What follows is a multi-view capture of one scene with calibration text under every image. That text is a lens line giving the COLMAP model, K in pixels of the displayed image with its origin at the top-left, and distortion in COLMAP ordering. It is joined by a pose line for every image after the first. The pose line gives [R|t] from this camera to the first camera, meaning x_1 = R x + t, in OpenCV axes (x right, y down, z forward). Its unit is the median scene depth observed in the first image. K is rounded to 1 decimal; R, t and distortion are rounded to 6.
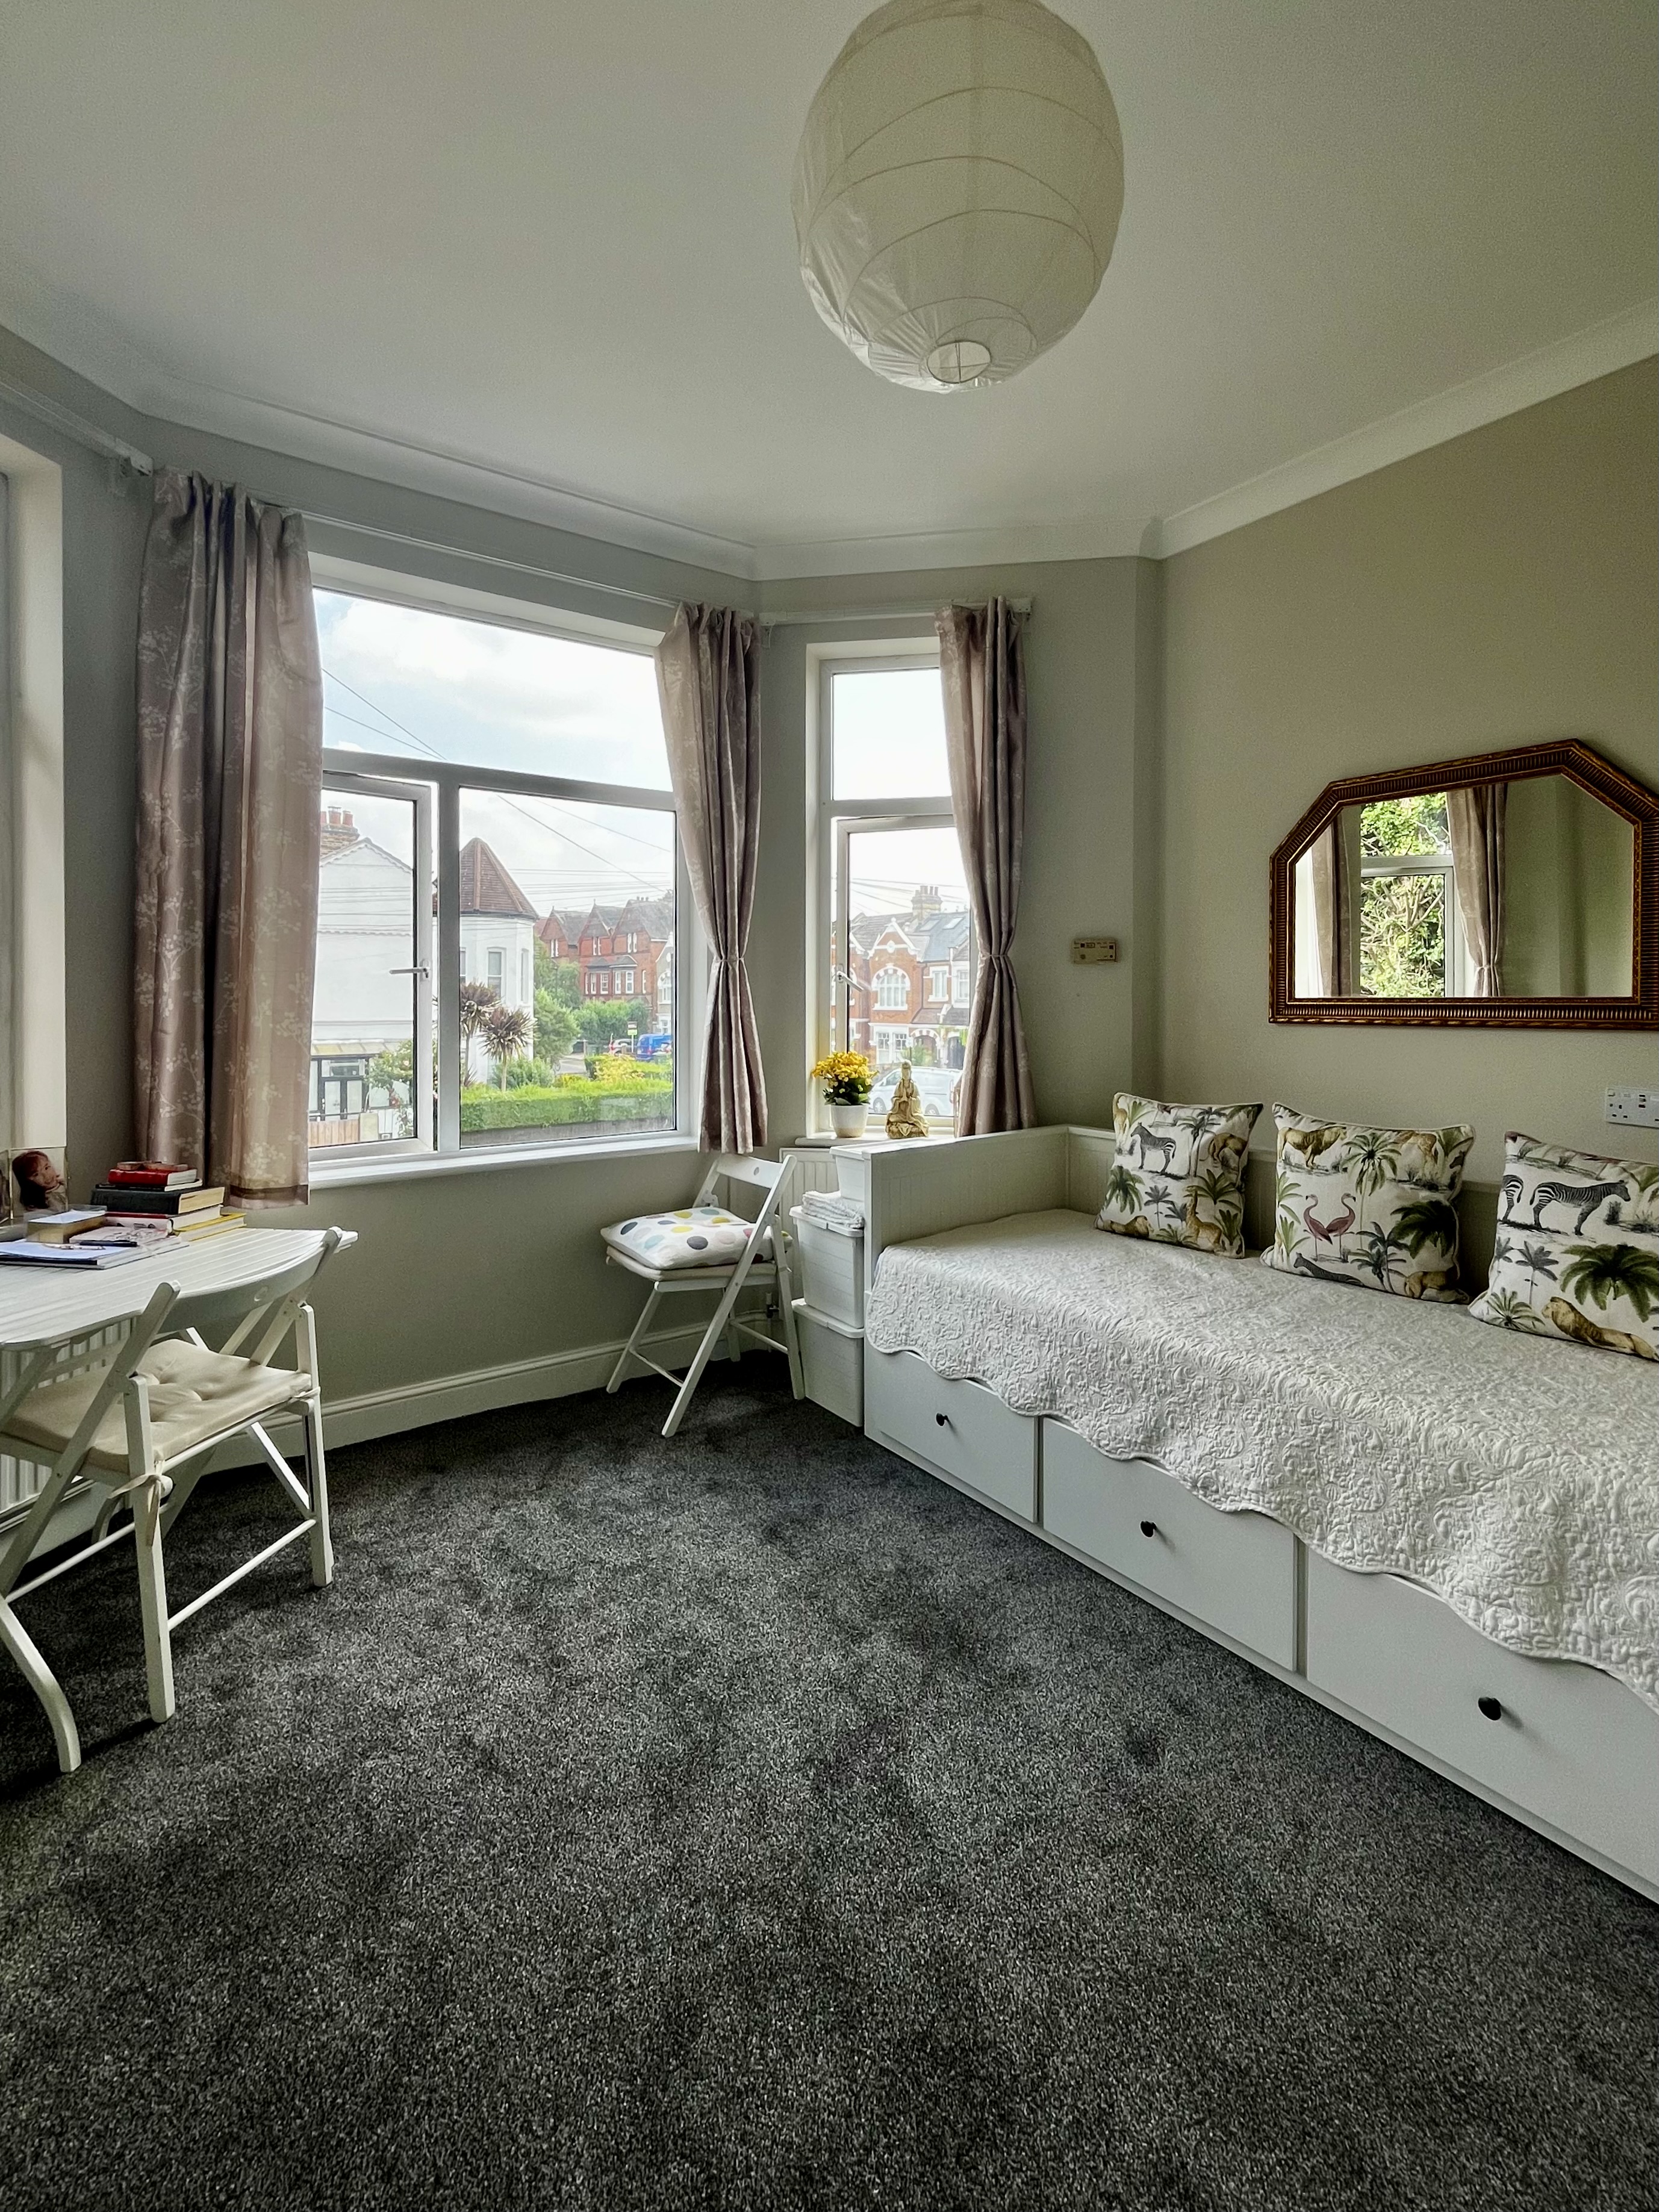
lens RADIAL K [[917.5, 0, 830.9], [0, 917.5, 918.9], [0, 0, 1]] dist [0.002728, 0.000312]
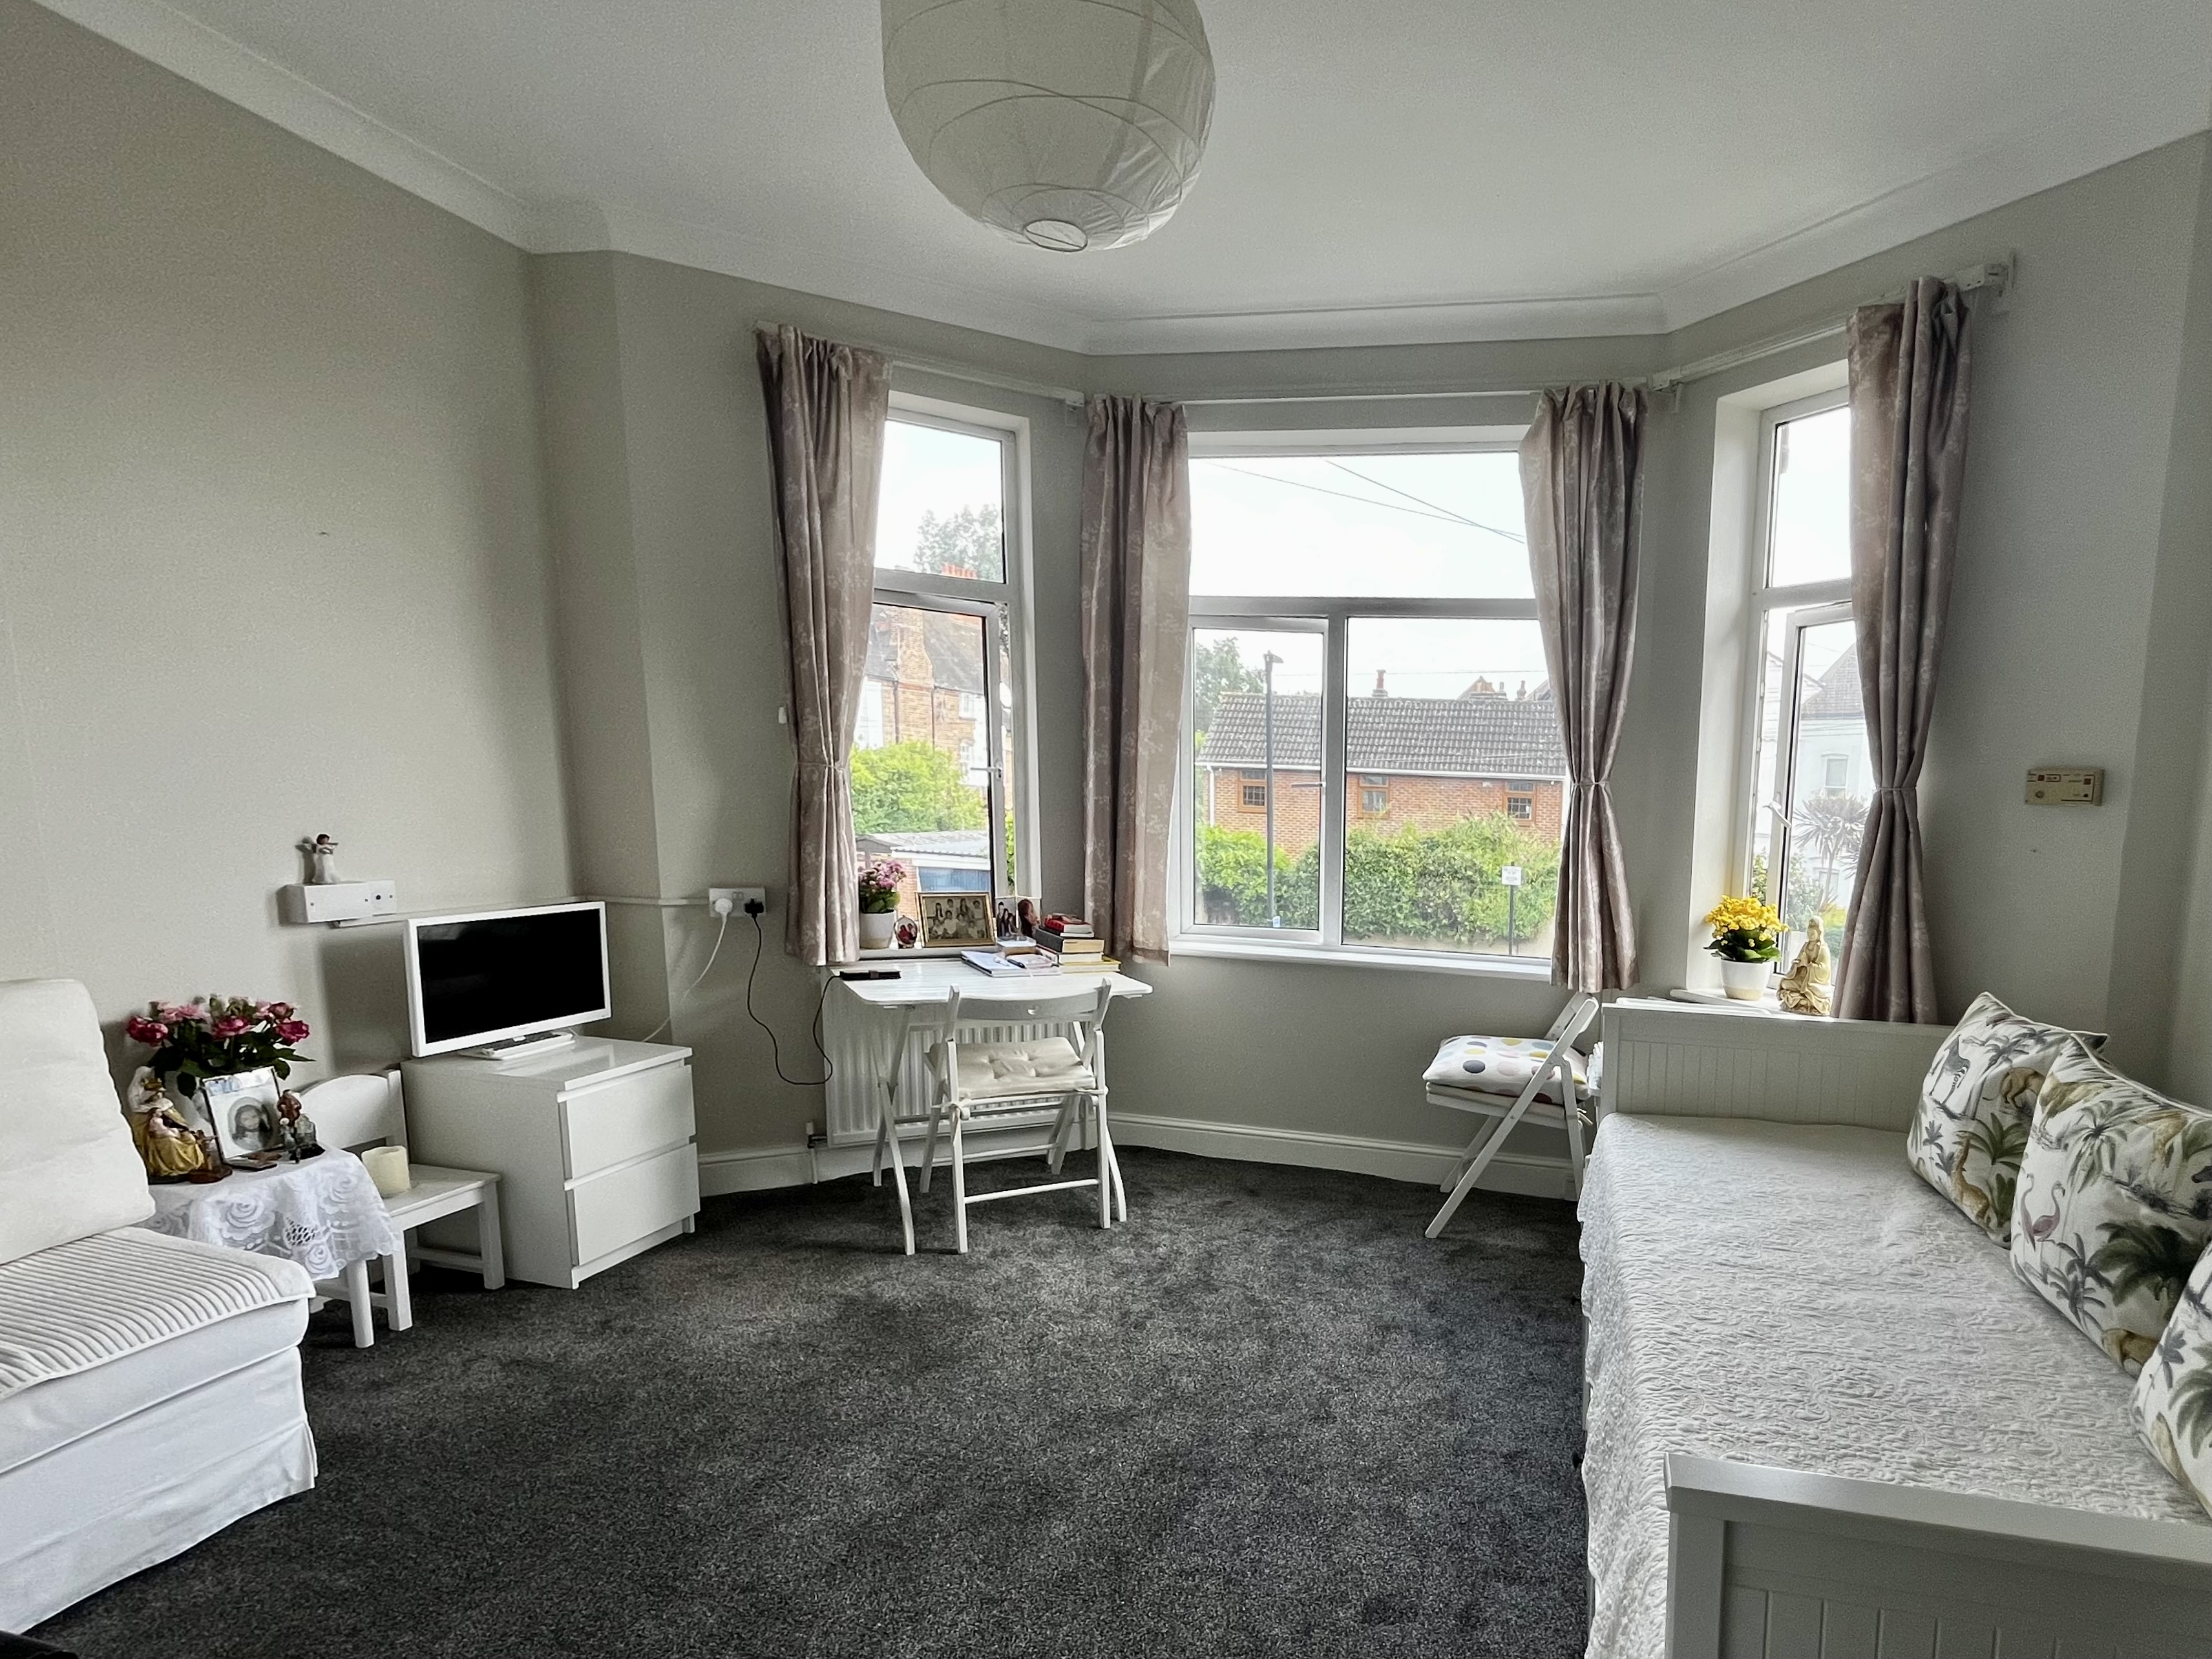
lens RADIAL K [[877.3, 0, 1106.0], [0, 877.3, 829.5], [0, 0, 1]] dist [-0.001640, -0.000094]
pose [[0.735032, 0.060565, -0.675322, 0.215084], [0.011150, 0.994788, 0.101352, -0.006432], [0.677941, -0.082026, 0.730525, 0.057877]]
